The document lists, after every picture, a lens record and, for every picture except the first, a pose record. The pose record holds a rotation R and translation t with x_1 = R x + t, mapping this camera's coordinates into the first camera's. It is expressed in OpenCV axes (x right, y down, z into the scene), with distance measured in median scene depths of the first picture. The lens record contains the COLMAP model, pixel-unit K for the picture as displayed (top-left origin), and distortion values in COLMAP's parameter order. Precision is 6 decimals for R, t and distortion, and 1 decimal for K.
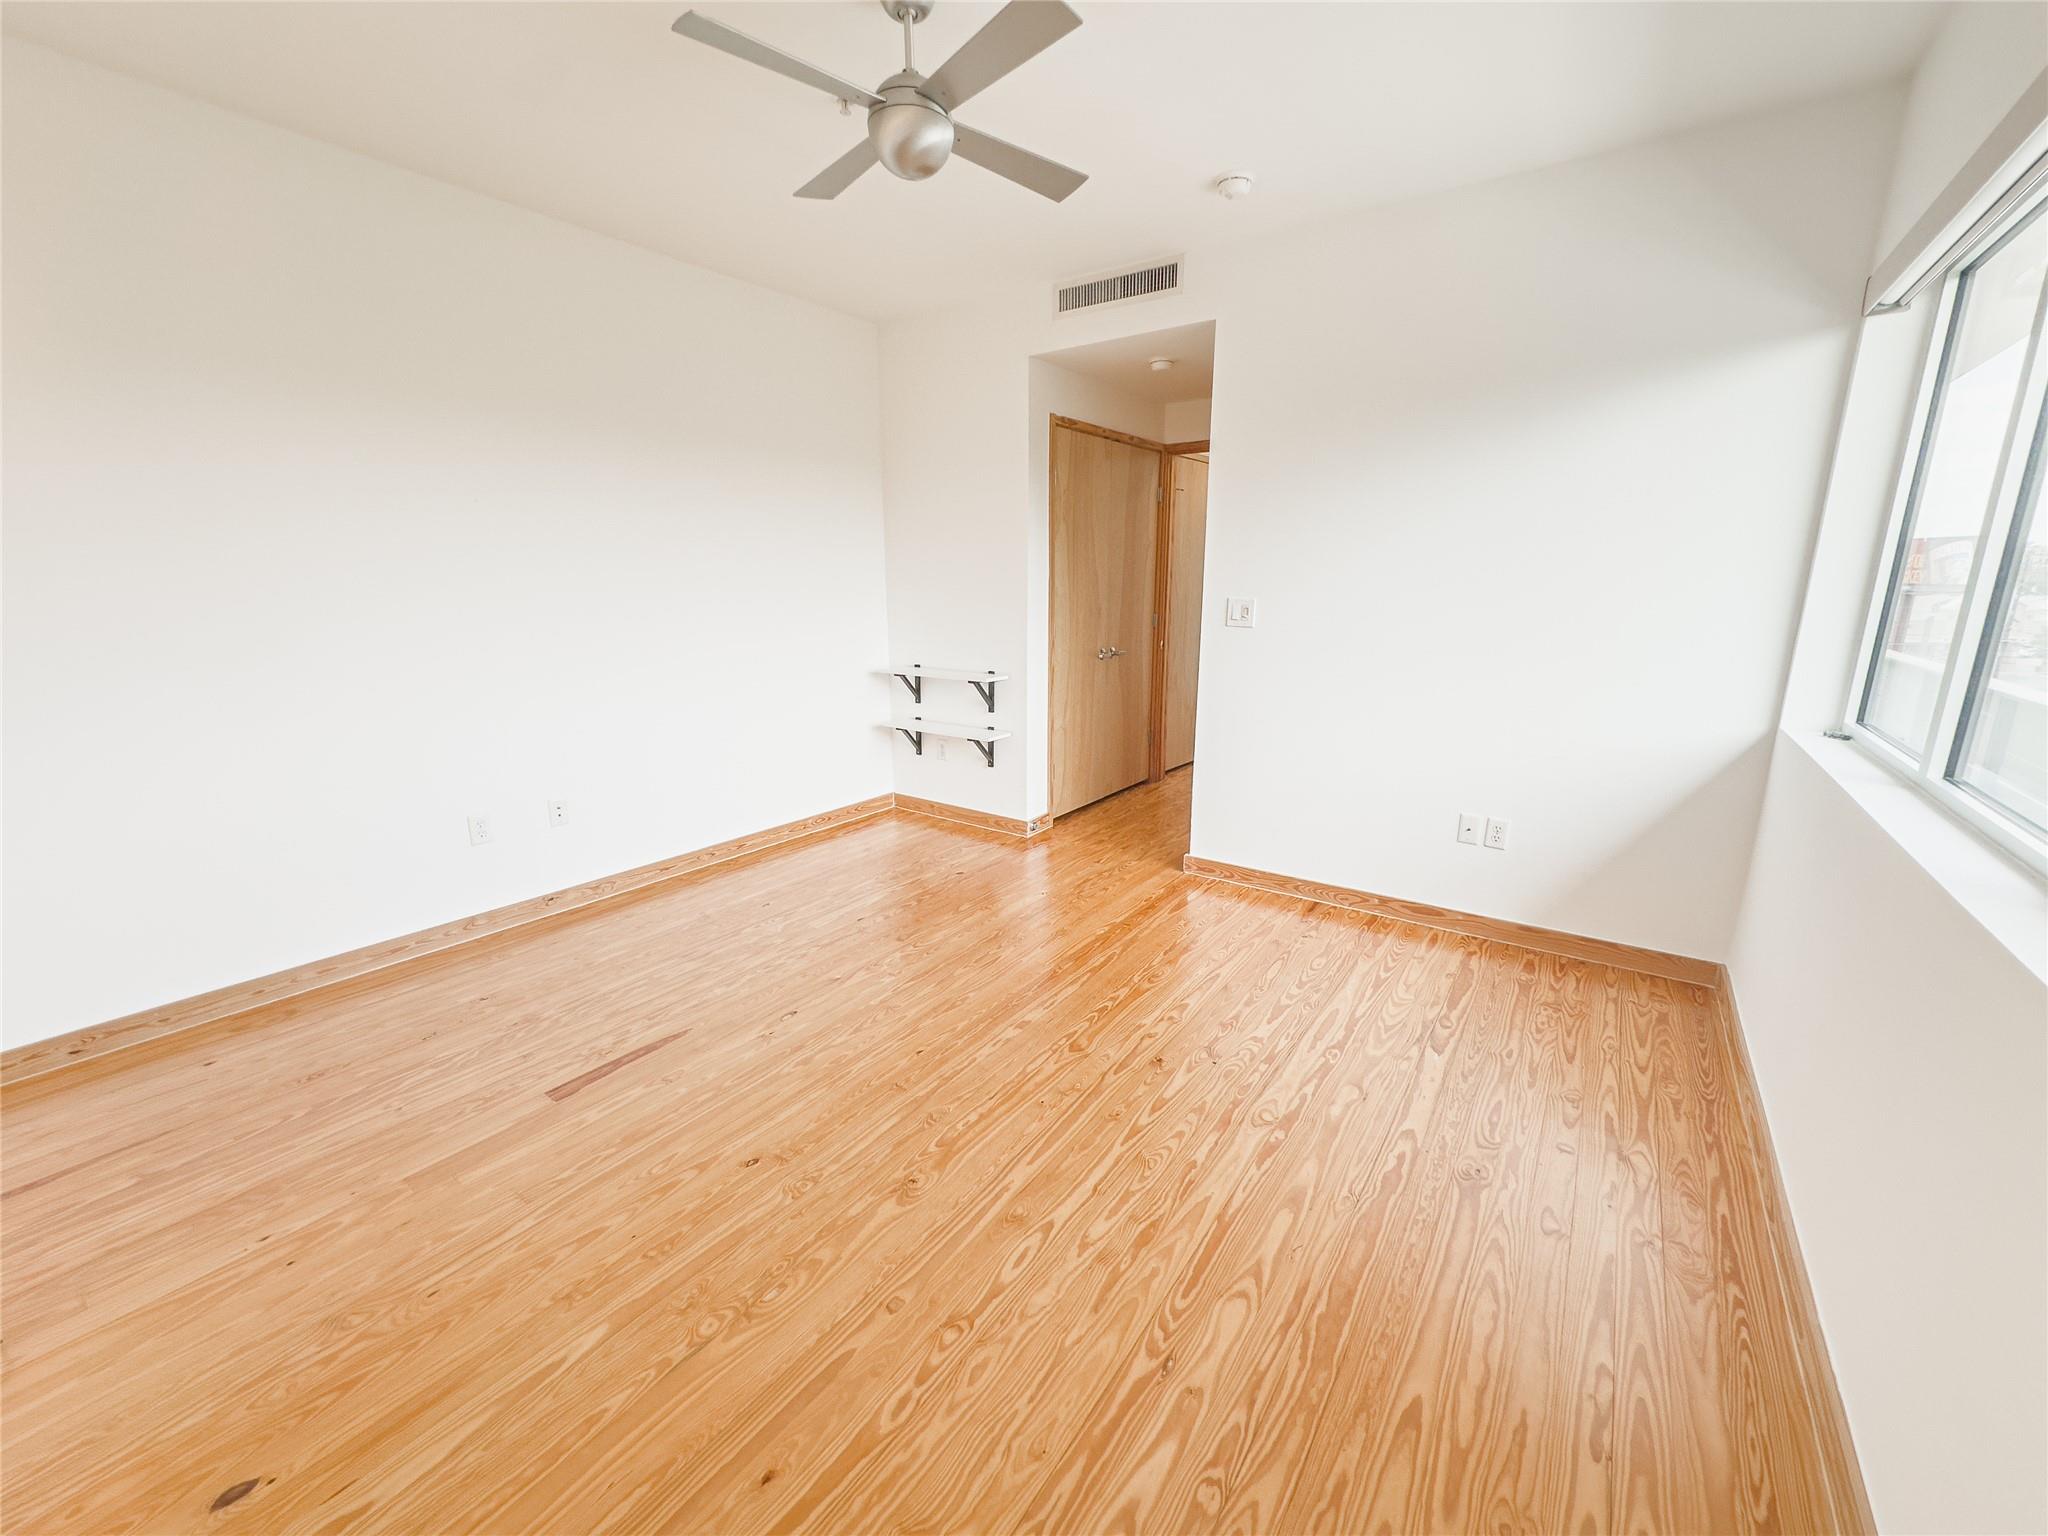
lens RADIAL K [[822.5, 0, 1023.8], [0, 822.5, 767.4], [0, 0, 1]] dist [-0.001945, -0.000071]
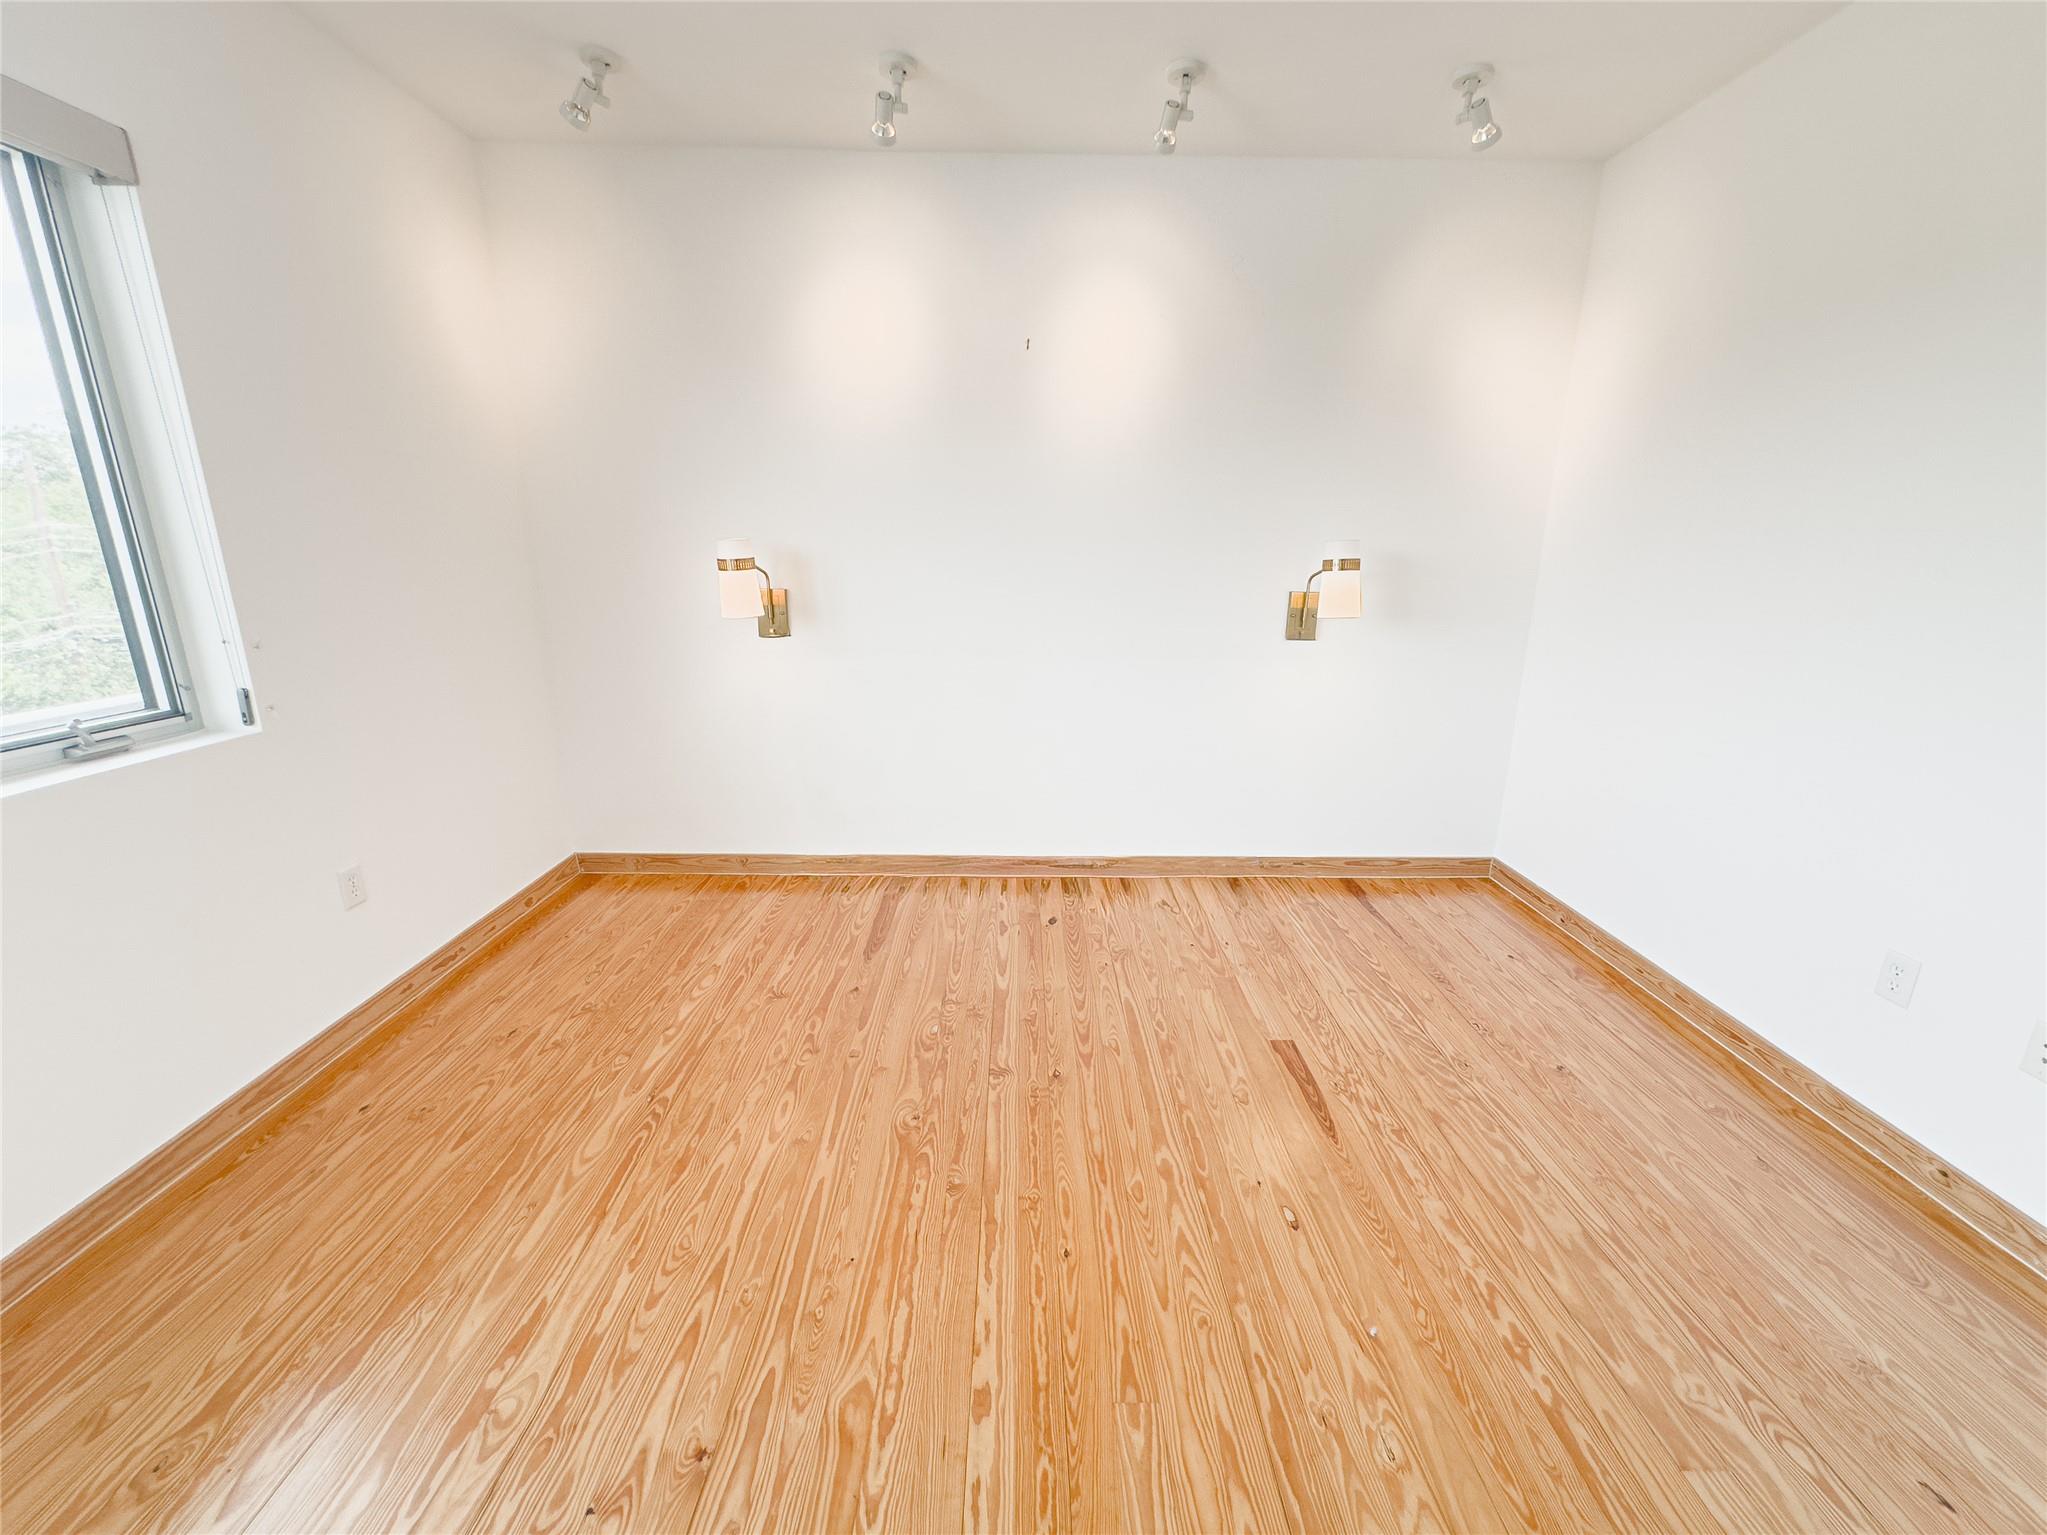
lens RADIAL K [[822.1, 0, 1022.6], [0, 822.1, 764.7], [0, 0, 1]] dist [-0.001945, -0.000071]
pose [[-0.806945, 0.146672, -0.572125, 0.281977], [-0.144383, 0.890299, 0.431882, -0.365751], [0.572707, 0.431110, -0.697245, 1.547320]]
